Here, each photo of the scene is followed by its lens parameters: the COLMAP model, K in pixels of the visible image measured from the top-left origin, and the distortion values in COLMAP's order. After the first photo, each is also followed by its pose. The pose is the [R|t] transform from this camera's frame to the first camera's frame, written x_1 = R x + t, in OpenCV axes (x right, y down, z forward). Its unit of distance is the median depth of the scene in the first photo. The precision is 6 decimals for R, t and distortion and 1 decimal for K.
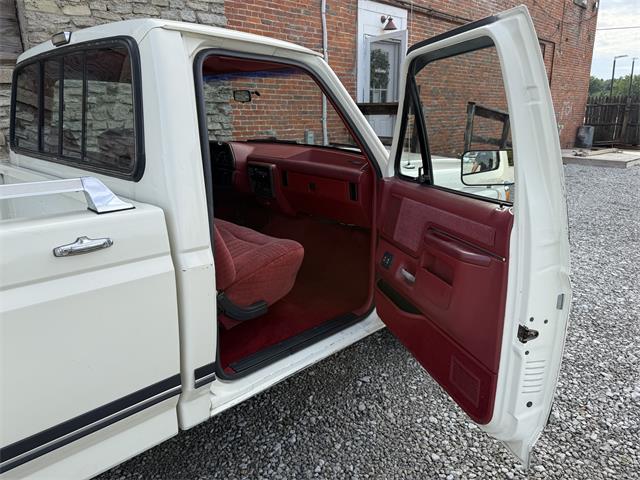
lens RADIAL K [[469.5, 0, 331.6], [0, 469.5, 237.7], [0, 0, 1]] dist [-0.004676, -0.003849]
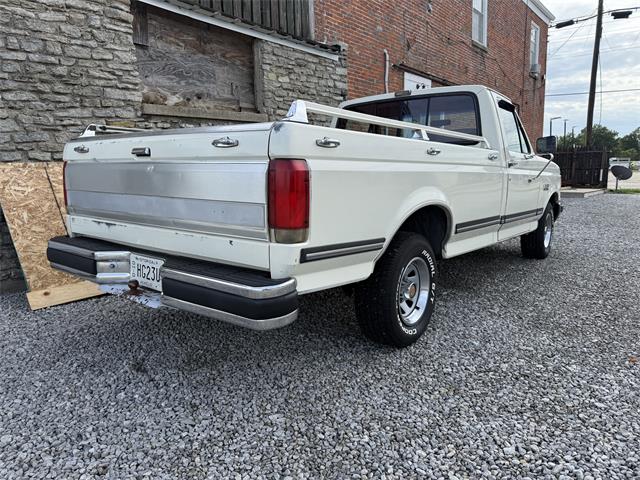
lens RADIAL K [[468.8, 0, 320.0], [0, 468.8, 240.0], [0, 0, 1]] dist [0.040032, -0.044845]
pose [[0.995458, -0.018963, 0.093293, -0.449794], [0.030067, 0.992427, -0.119097, 0.192142], [-0.090328, 0.121361, 0.988490, -0.403585]]
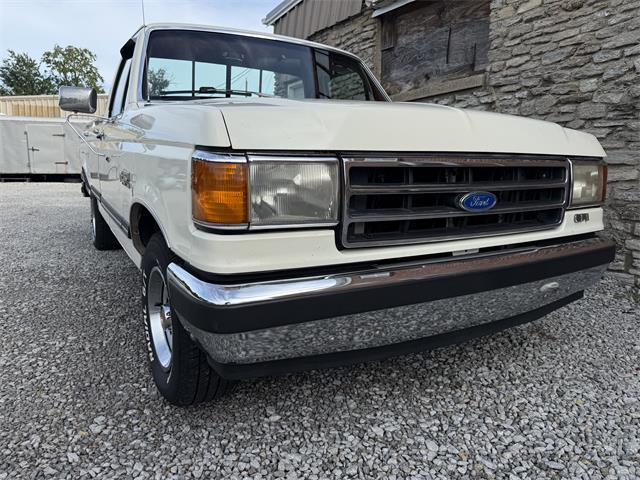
lens RADIAL K [[473.6, 0, 321.0], [0, 473.6, 234.0], [0, 0, 1]] dist [0.005199, 0.004884]
pose [[-0.255380, 0.129292, -0.958157, 0.453975], [-0.268839, 0.942441, 0.198825, -0.087532], [0.928712, 0.308366, -0.205922, 0.732182]]
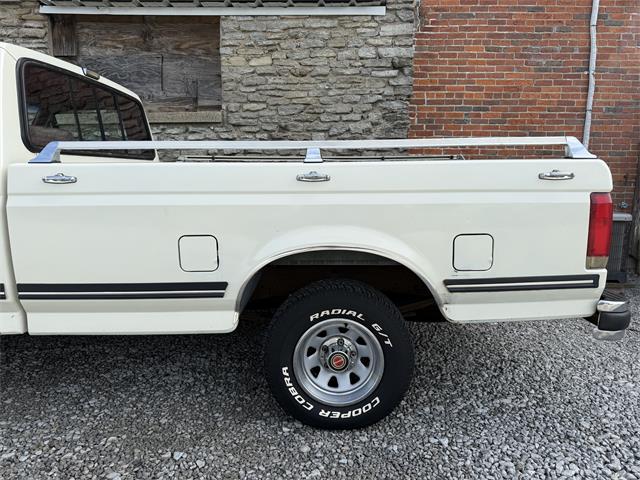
lens RADIAL K [[468.8, 0, 320.0], [0, 468.8, 240.0], [0, 0, 1]] dist [0.040032, -0.044845]
pose [[0.677856, 0.106159, -0.727490, 0.358334], [-0.203574, 0.977932, -0.046980, -0.017783], [0.706448, 0.179944, 0.684508, 0.291512]]
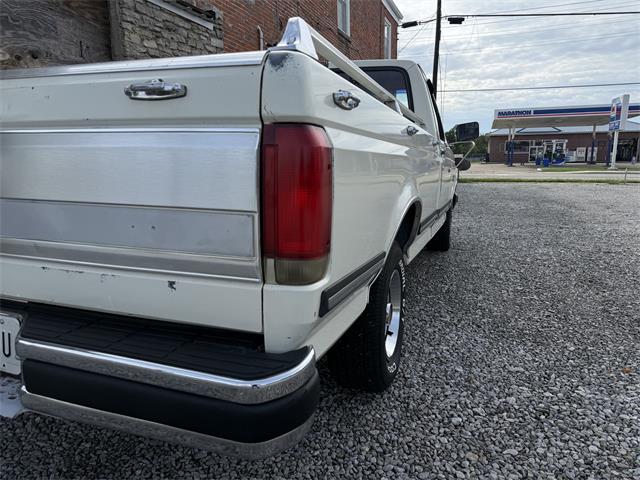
lens RADIAL K [[464.1, 0, 324.8], [0, 464.1, 242.4], [0, 0, 1]] dist [0.031882, -0.039421]
pose [[0.914691, -0.068619, 0.398286, -0.505117], [0.105520, 0.991847, -0.071452, 0.149568], [-0.390136, 0.107384, 0.914474, -0.227656]]
